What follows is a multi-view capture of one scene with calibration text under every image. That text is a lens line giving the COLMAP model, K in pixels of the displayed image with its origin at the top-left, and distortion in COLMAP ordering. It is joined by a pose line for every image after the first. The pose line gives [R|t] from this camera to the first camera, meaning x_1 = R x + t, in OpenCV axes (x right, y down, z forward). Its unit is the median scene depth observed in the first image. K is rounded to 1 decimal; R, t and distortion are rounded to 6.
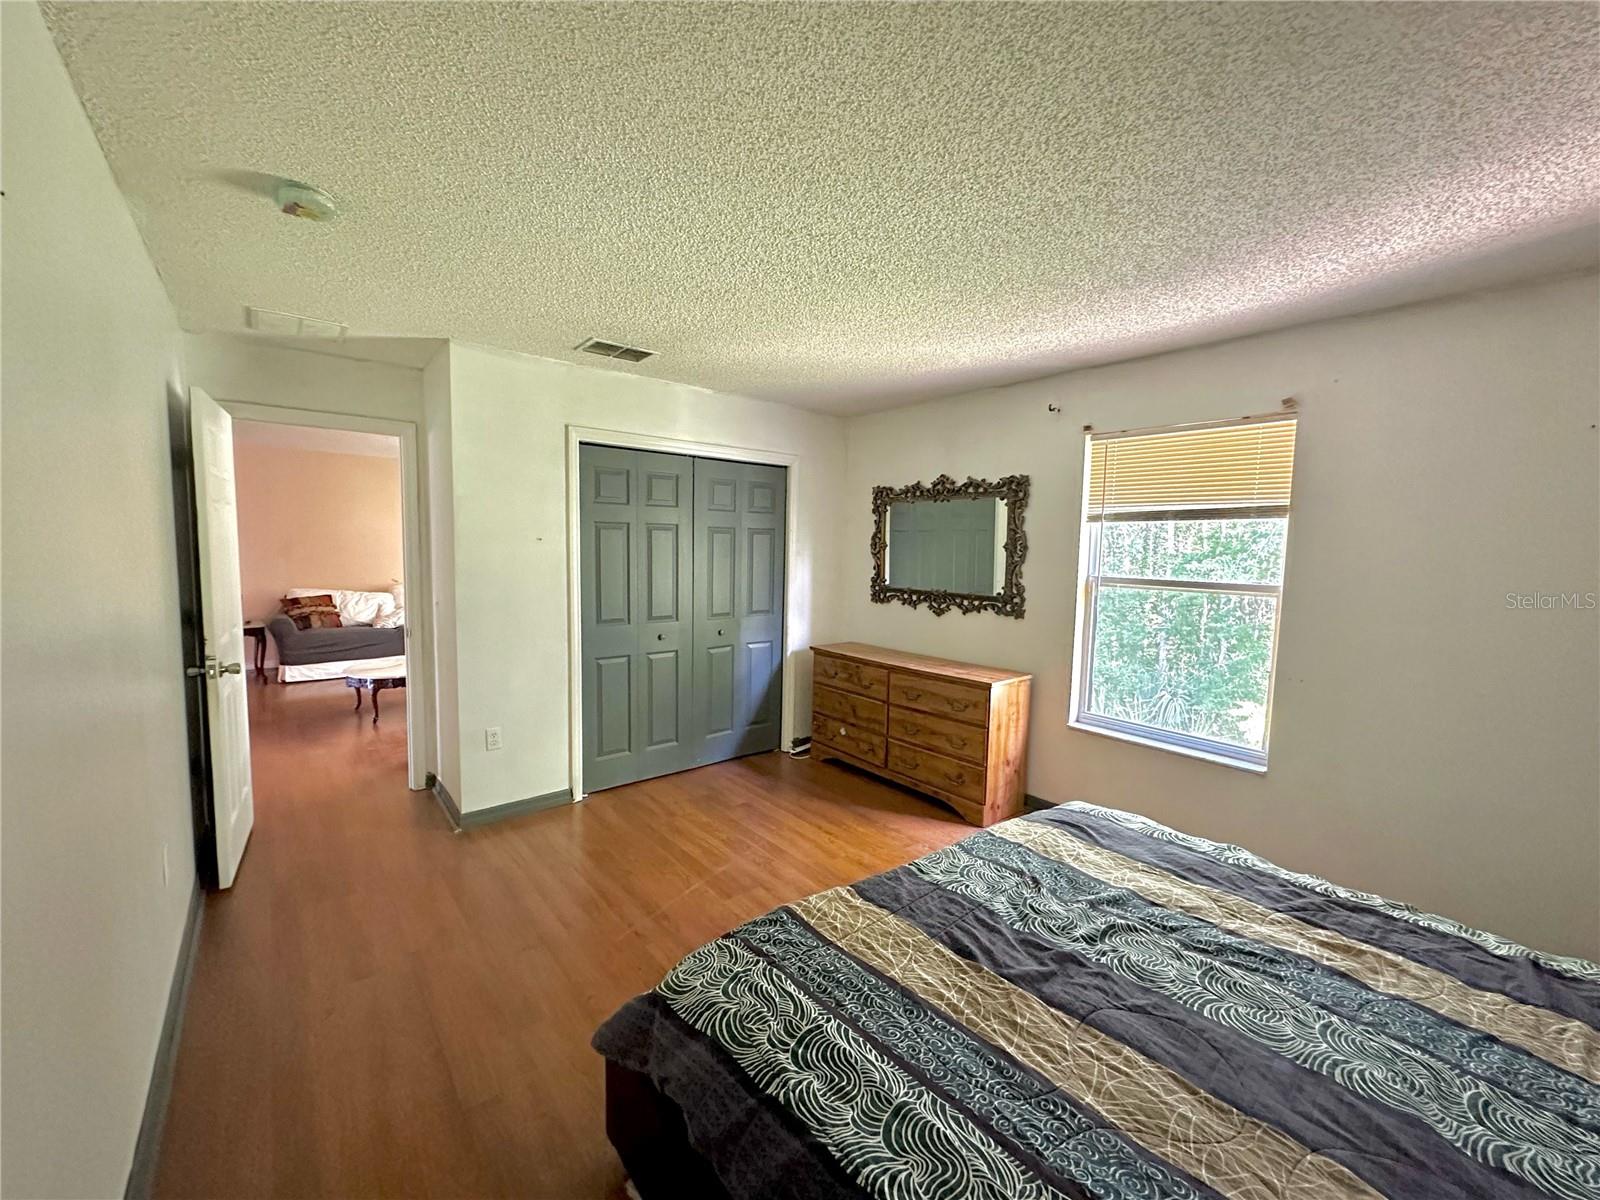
lens RADIAL K [[641.0, 0, 801.2], [0, 641.0, 602.2], [0, 0, 1]] dist [-0.001301, 0.000454]
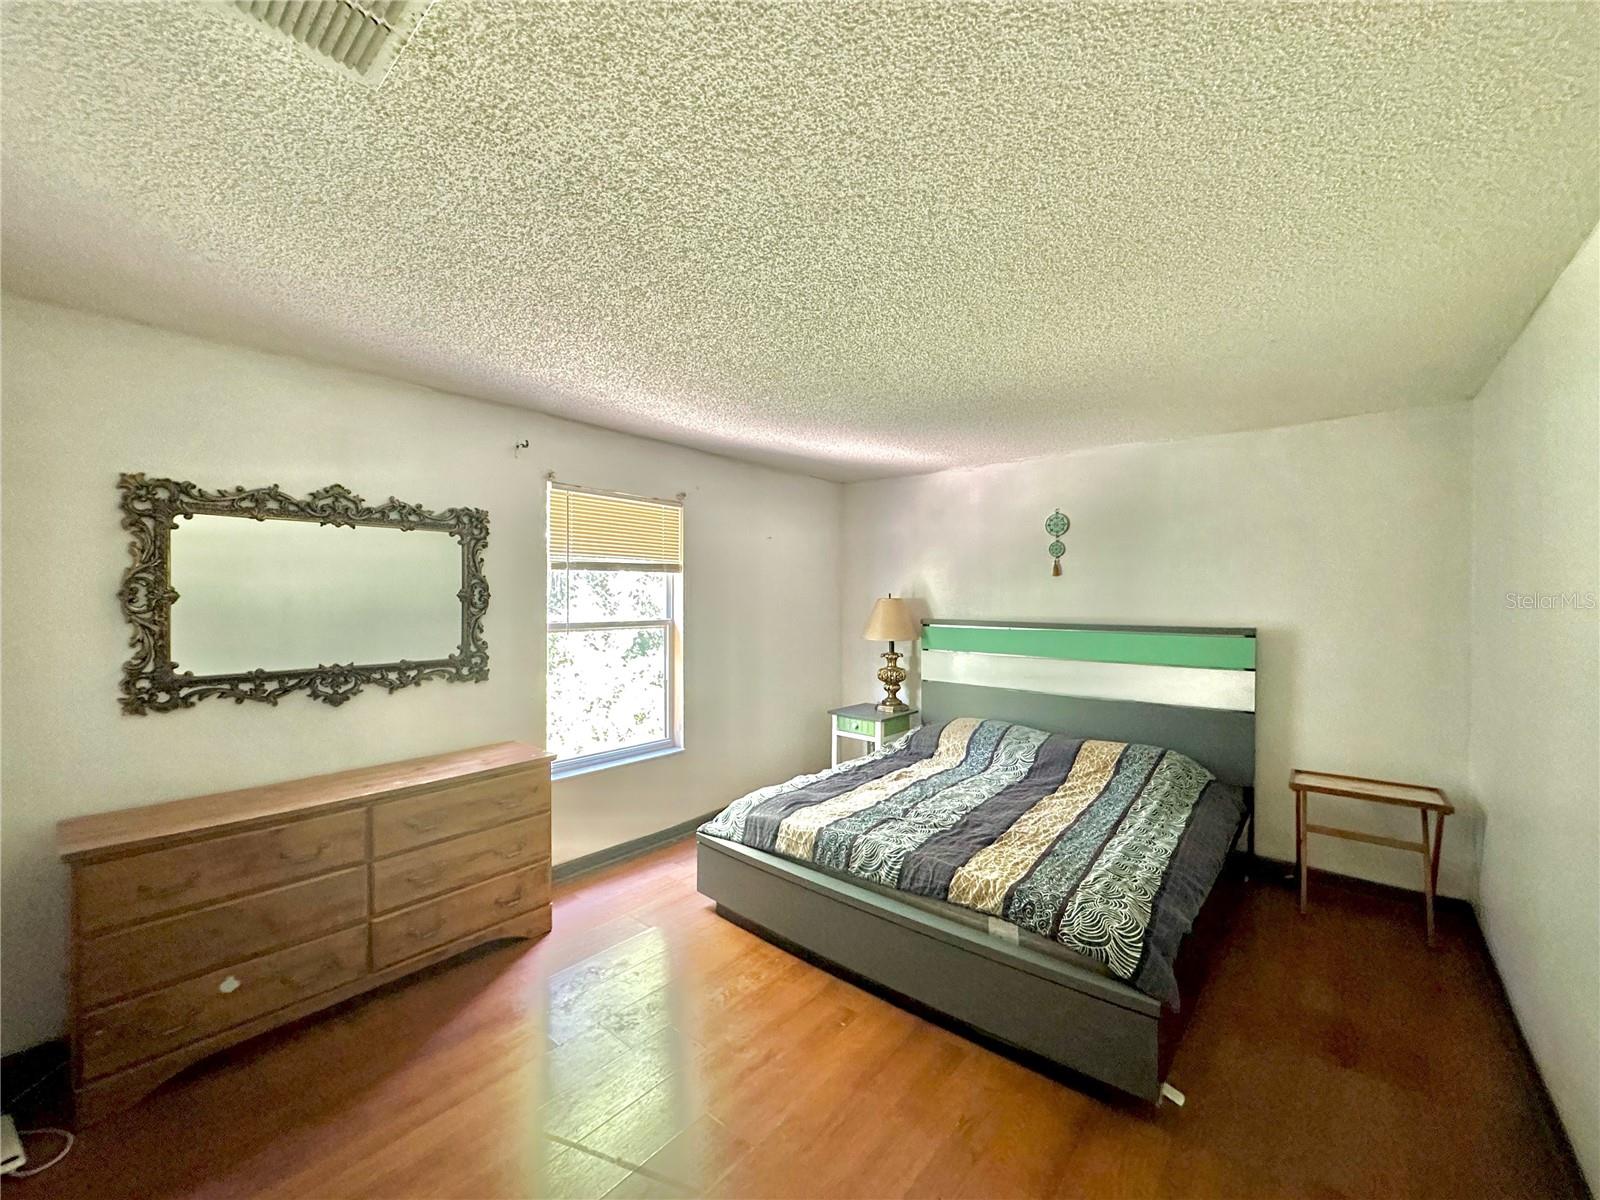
lens RADIAL K [[641.0, 0, 801.2], [0, 641.0, 602.2], [0, 0, 1]] dist [-0.001301, 0.000454]
pose [[-0.184999, -0.033419, 0.982170, -0.546712], [0.078142, 0.995757, 0.048600, -0.084583], [-0.979627, 0.085739, -0.181602, 0.739418]]
